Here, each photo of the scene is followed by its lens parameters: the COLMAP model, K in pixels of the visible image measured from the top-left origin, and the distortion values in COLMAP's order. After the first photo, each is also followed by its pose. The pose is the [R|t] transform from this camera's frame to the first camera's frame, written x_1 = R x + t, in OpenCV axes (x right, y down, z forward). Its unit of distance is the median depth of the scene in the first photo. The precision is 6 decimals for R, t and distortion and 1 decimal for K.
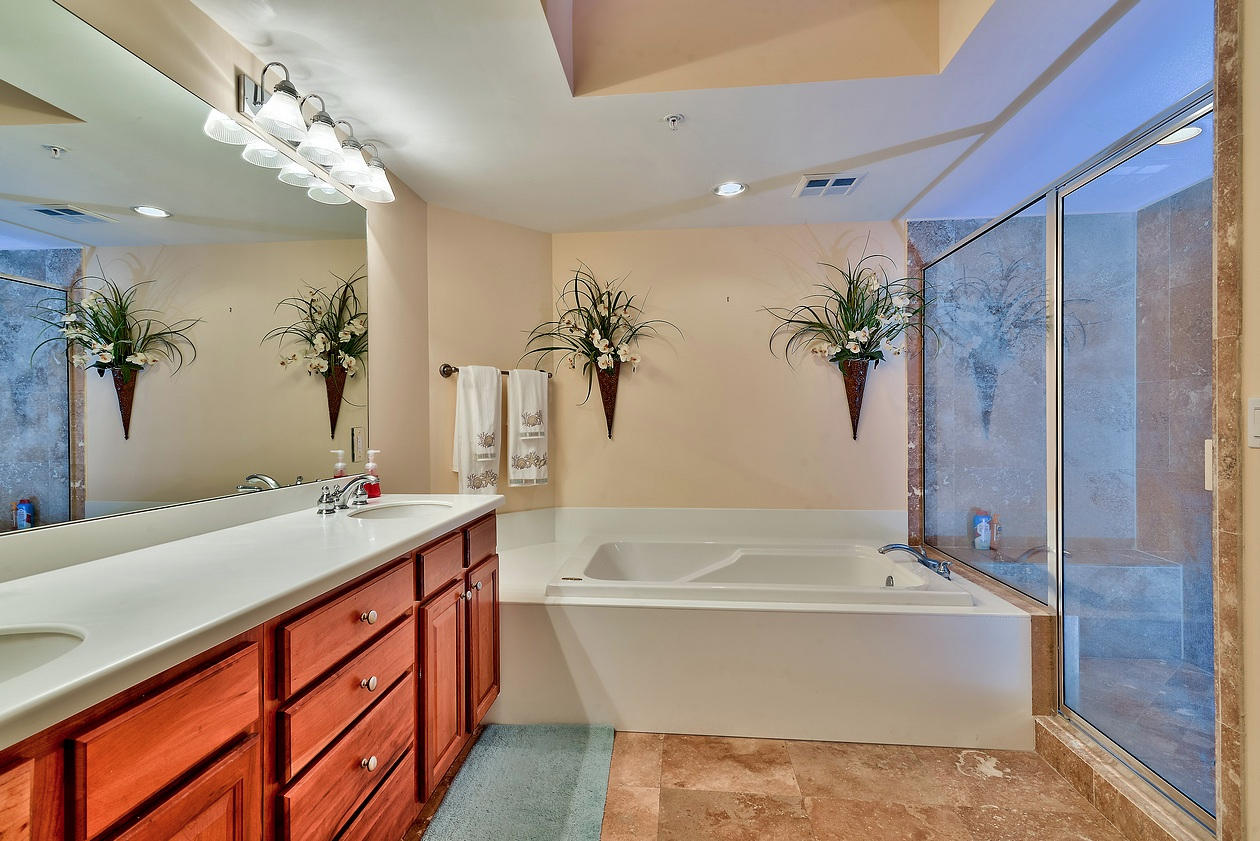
lens RADIAL K [[612.3, 0, 630.0], [0, 612.3, 420.5], [0, 0, 1]] dist [0.015944, 0.000153]
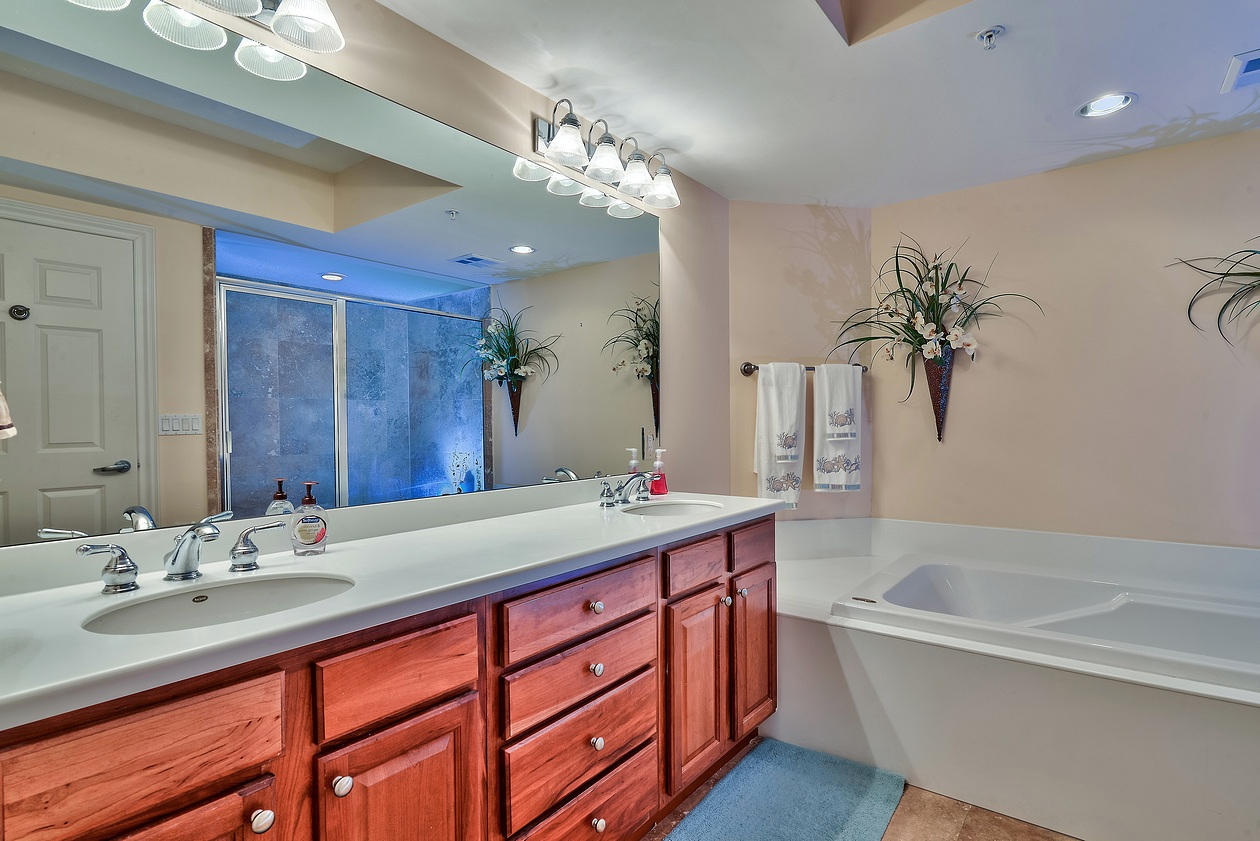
lens RADIAL K [[635.9, 0, 650.6], [0, 635.9, 435.3], [0, 0, 1]] dist [-0.000626, -0.000613]
pose [[0.852744, 0.009467, -0.522243, 0.134716], [0.002886, 0.999735, 0.022836, 0.000417], [0.522321, -0.020980, 0.852491, 0.076157]]
